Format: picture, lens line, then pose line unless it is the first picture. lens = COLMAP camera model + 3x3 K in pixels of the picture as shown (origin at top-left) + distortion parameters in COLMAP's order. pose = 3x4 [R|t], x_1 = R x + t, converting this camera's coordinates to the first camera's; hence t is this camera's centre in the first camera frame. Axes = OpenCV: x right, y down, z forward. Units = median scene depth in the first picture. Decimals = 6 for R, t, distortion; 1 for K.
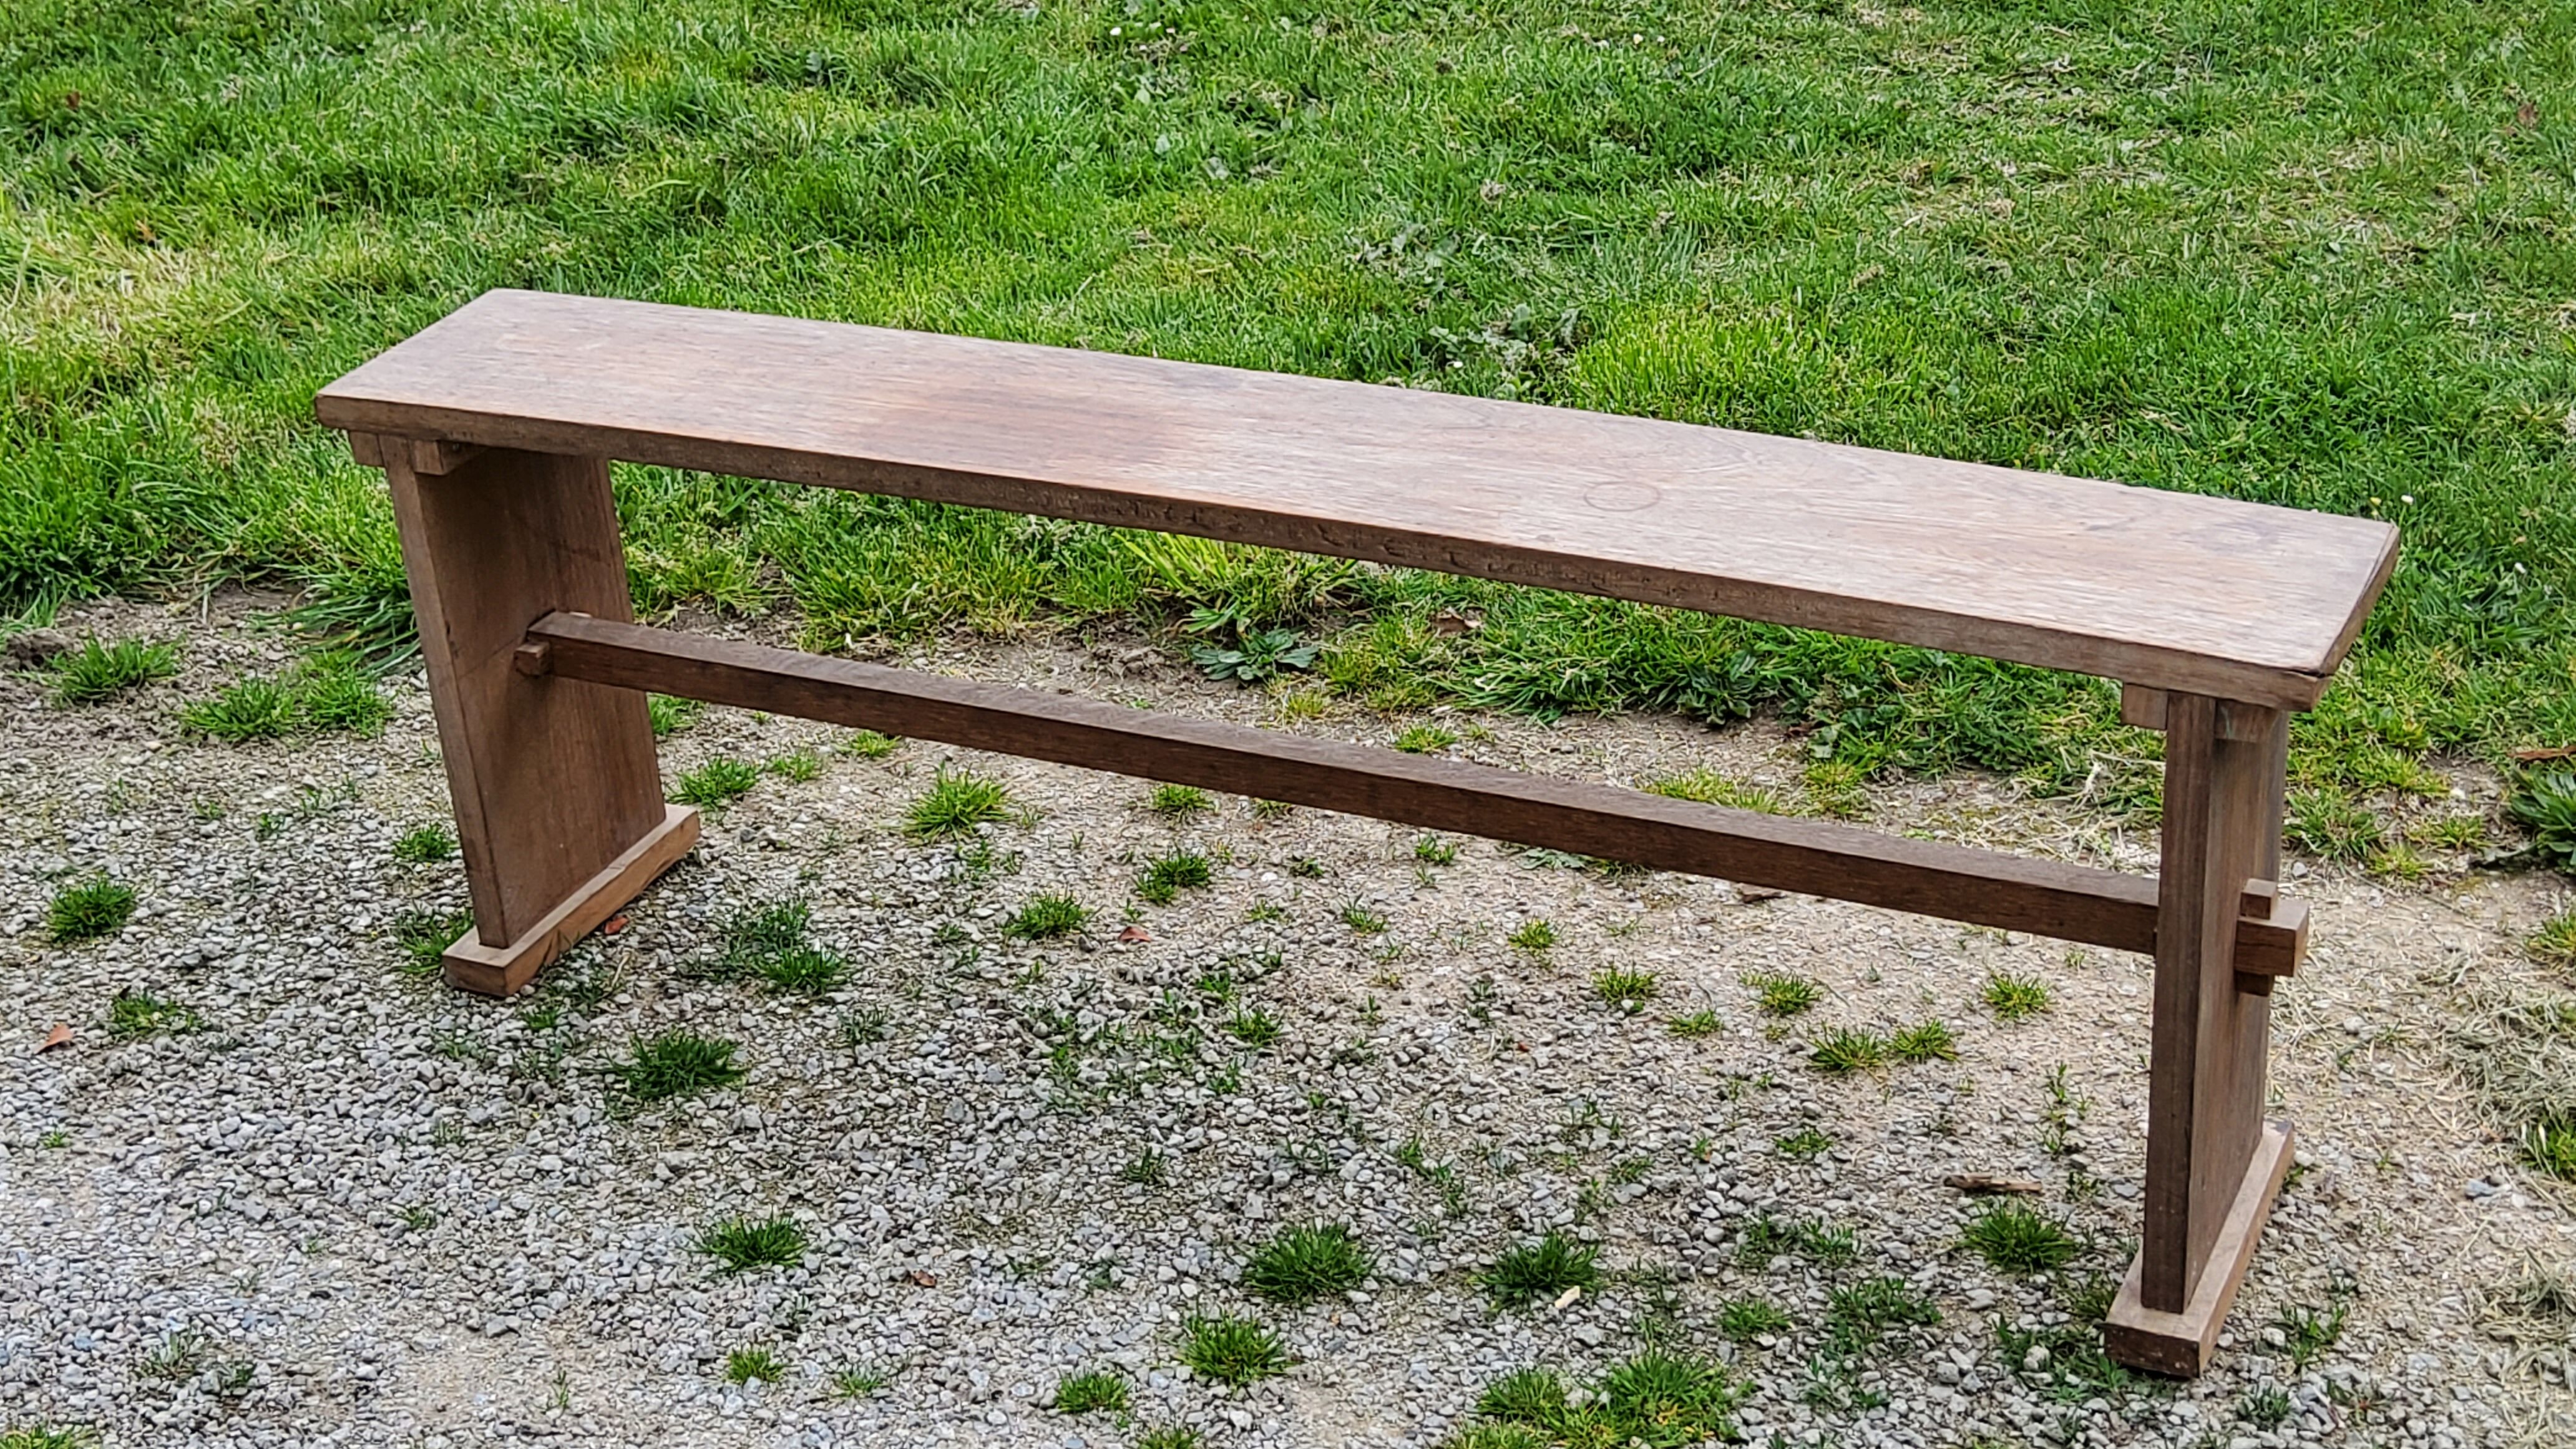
lens RADIAL K [[3795.6, 0, 1240.6], [0, 3795.6, 712.5], [0, 0, 1]] dist [0.193475, -0.595084]
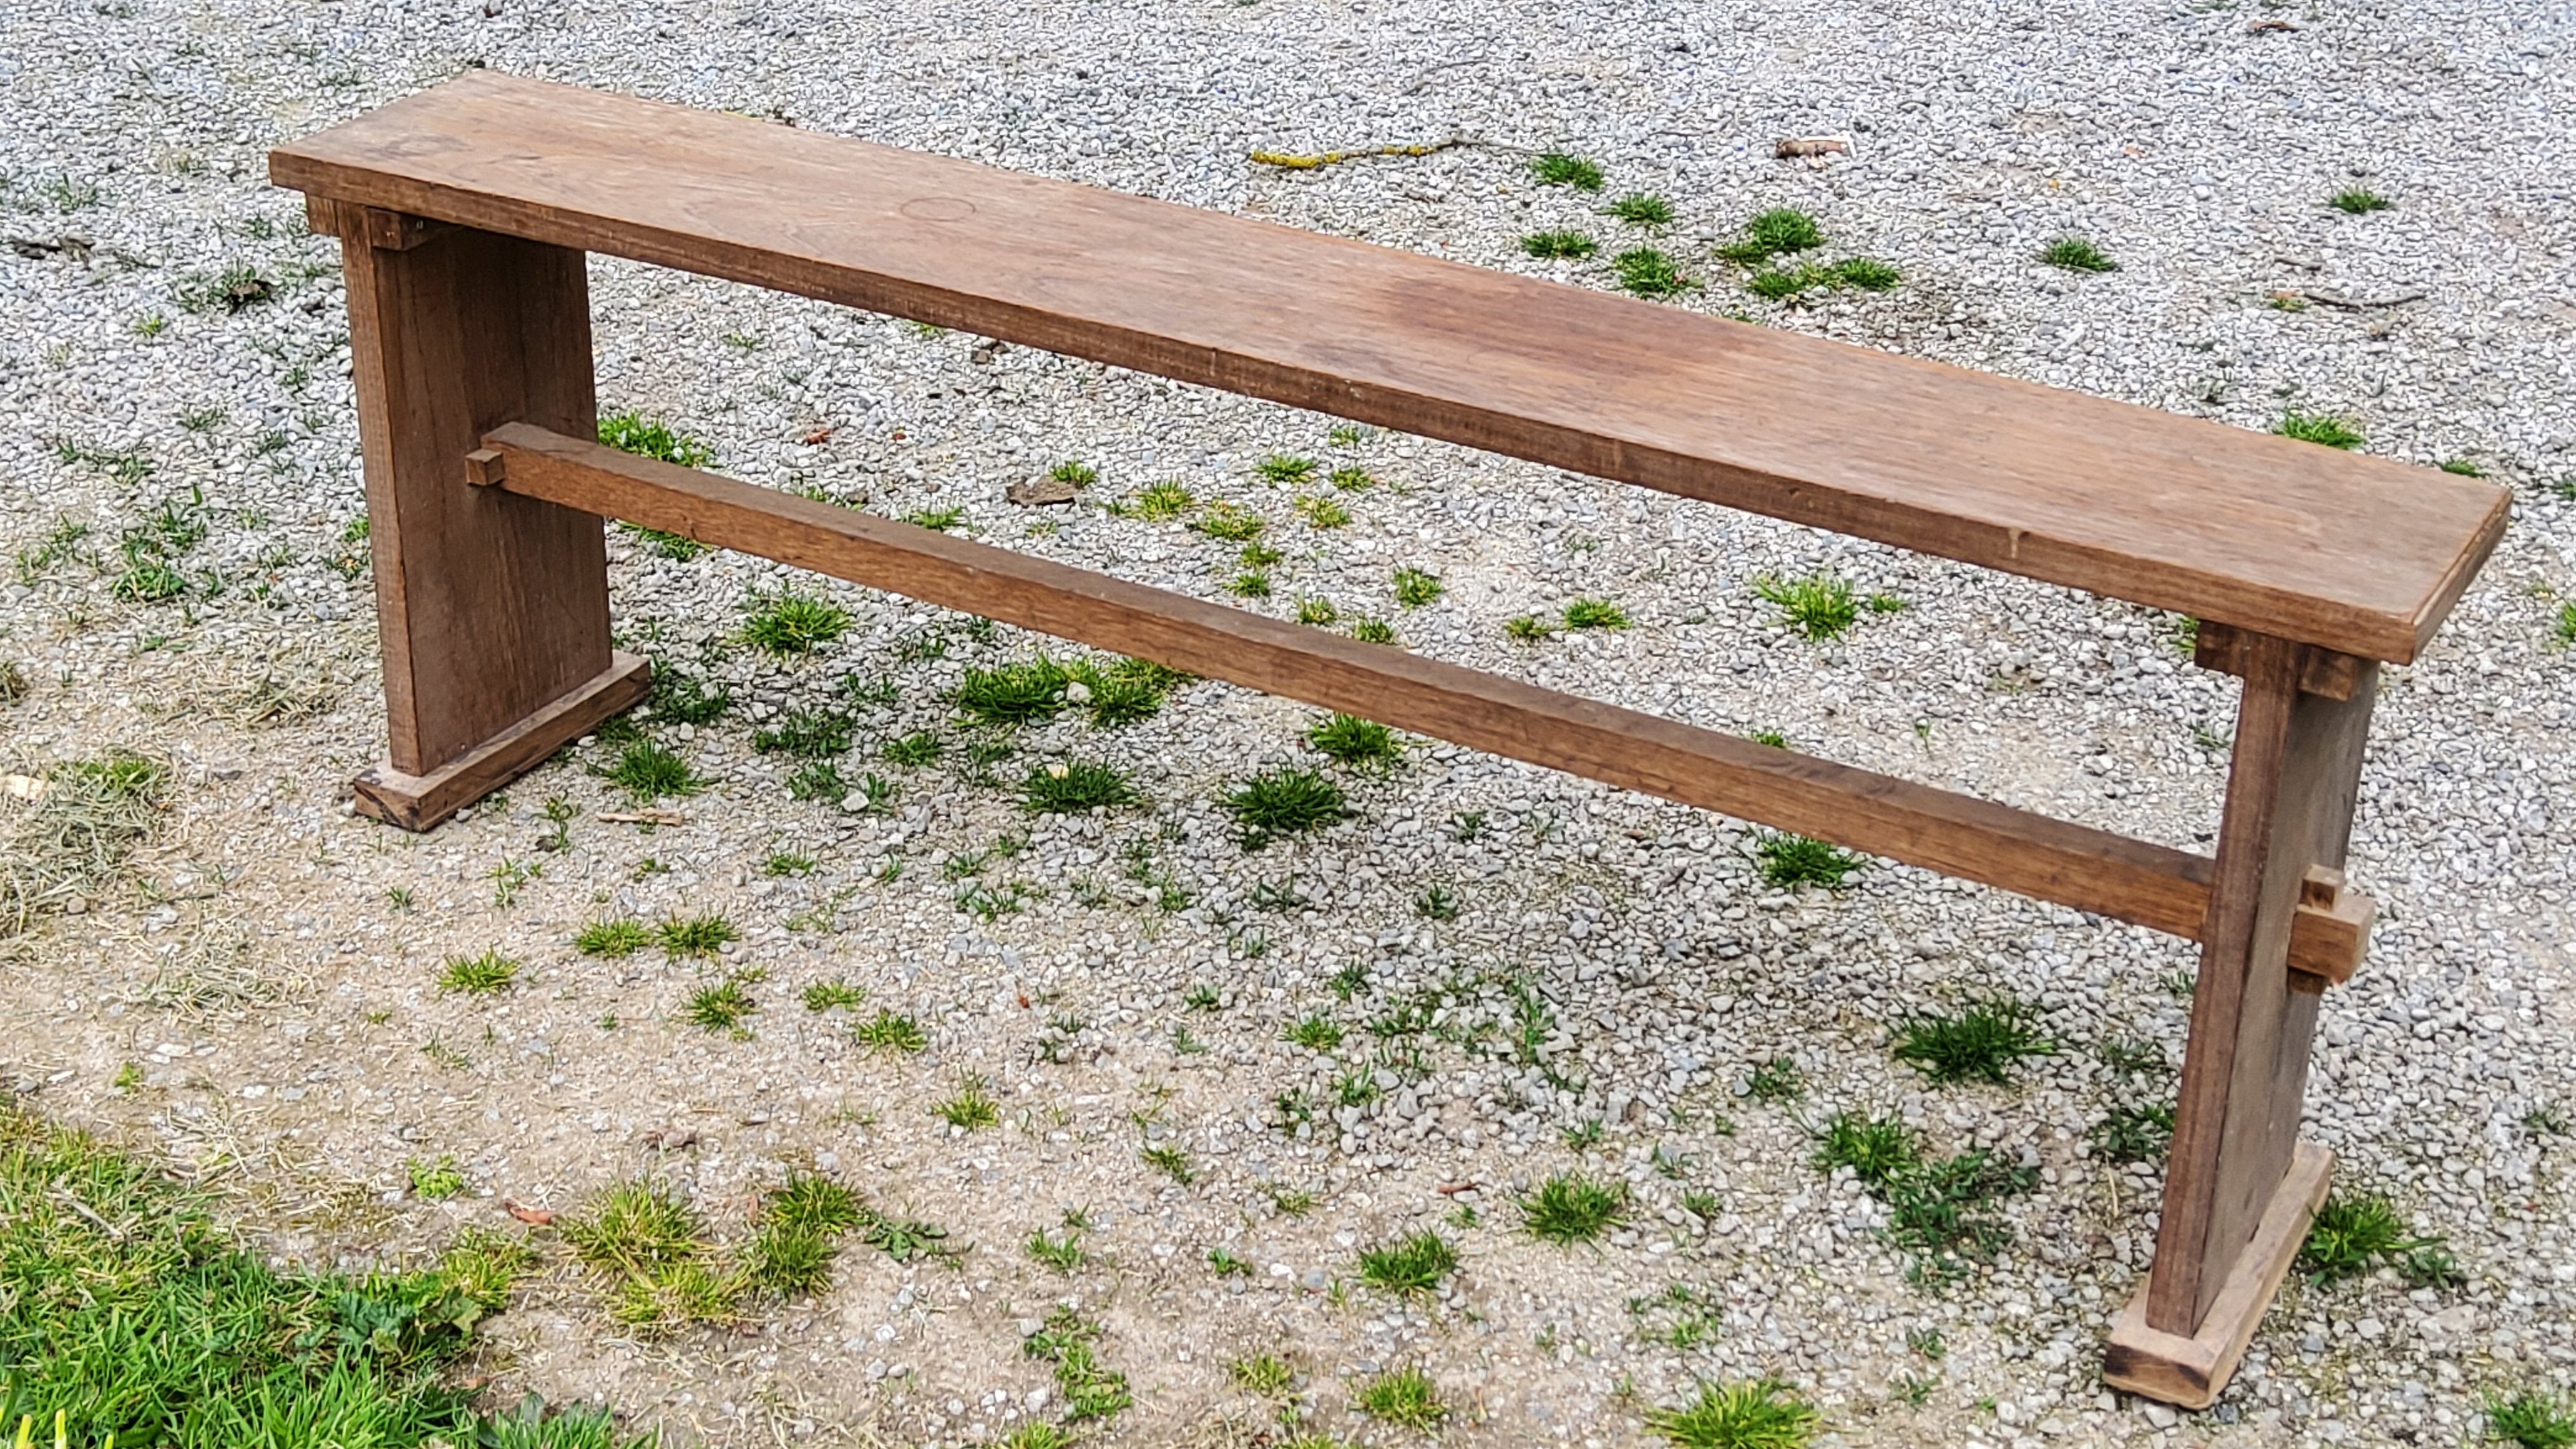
lens RADIAL K [[3795.6, 0, 1240.6], [0, 3795.6, 712.5], [0, 0, 1]] dist [0.193475, -0.595084]
pose [[-0.997633, 0.019917, 0.065816, -0.037763], [0.063932, 0.621100, 0.781120, -0.649440], [-0.025321, 0.783478, -0.620903, 1.480548]]
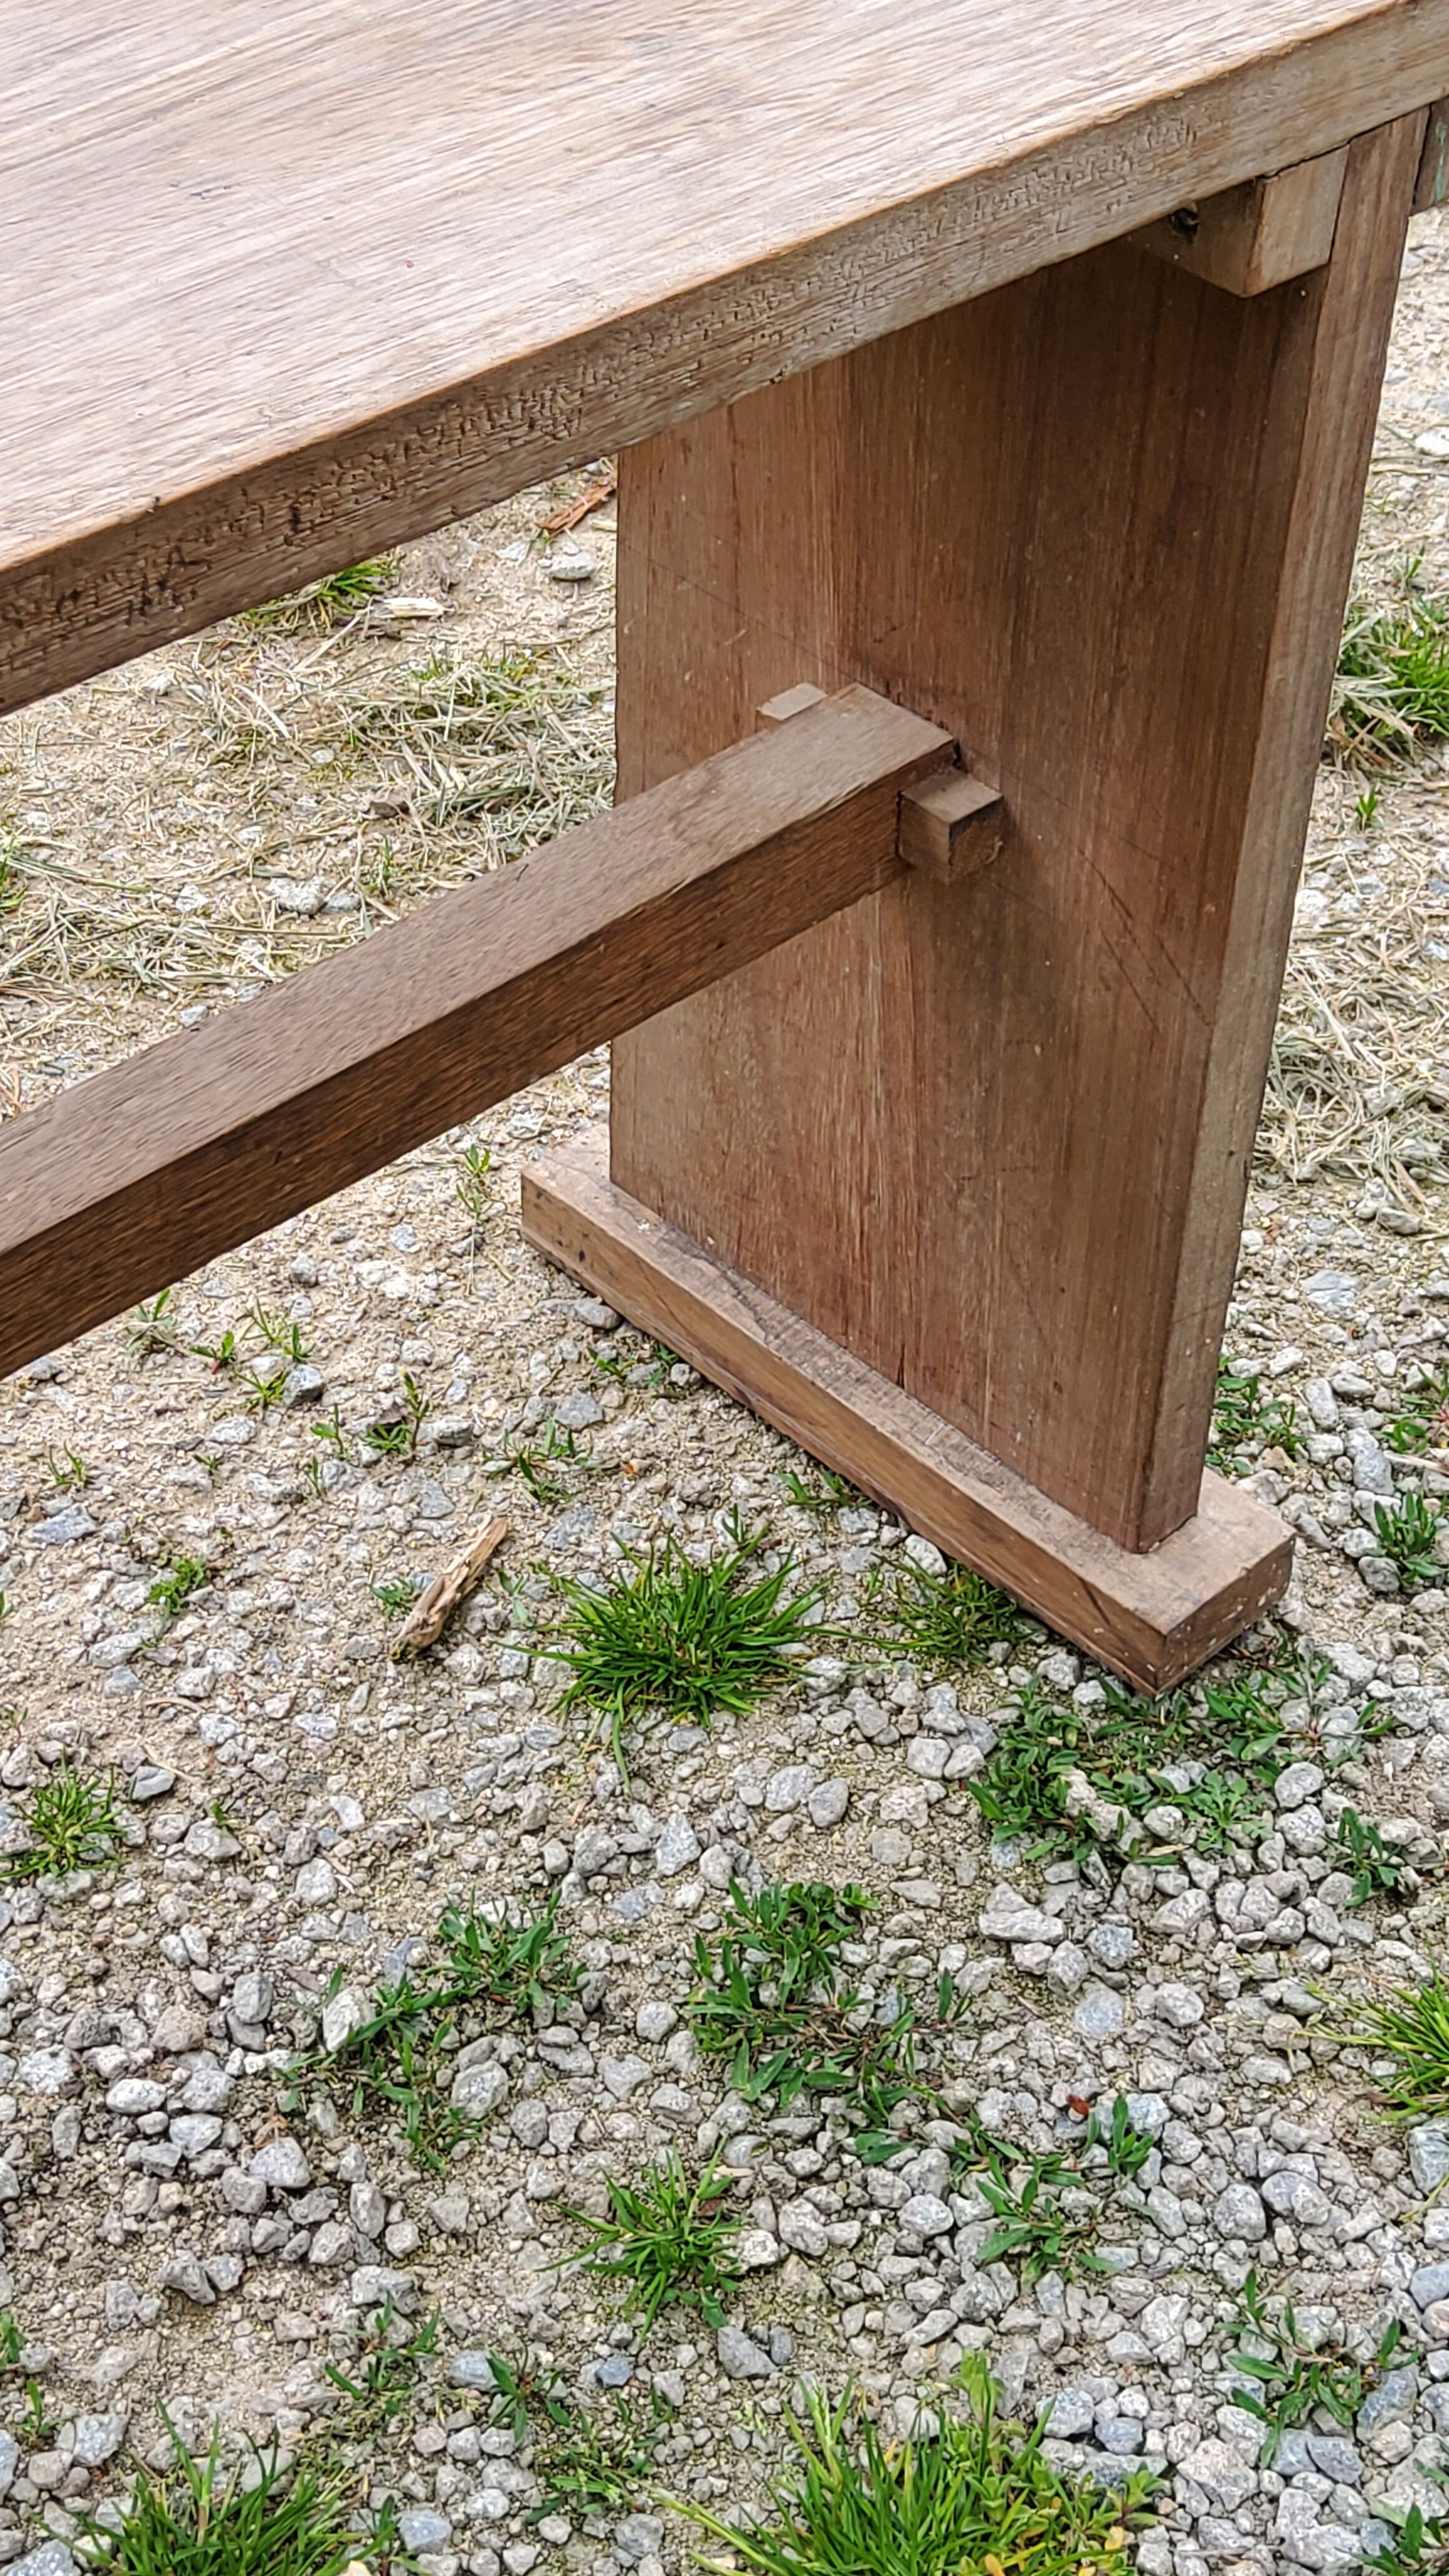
lens RADIAL K [[3768.2, 0, 750.0], [0, 3768.2, 1243.5], [0, 0, 1]] dist [0.174361, -0.562288]
pose [[0.328178, -0.577096, 0.747837, -0.080222], [0.363966, 0.807808, 0.463653, -0.084343], [-0.871681, 0.120027, 0.475148, 0.690850]]
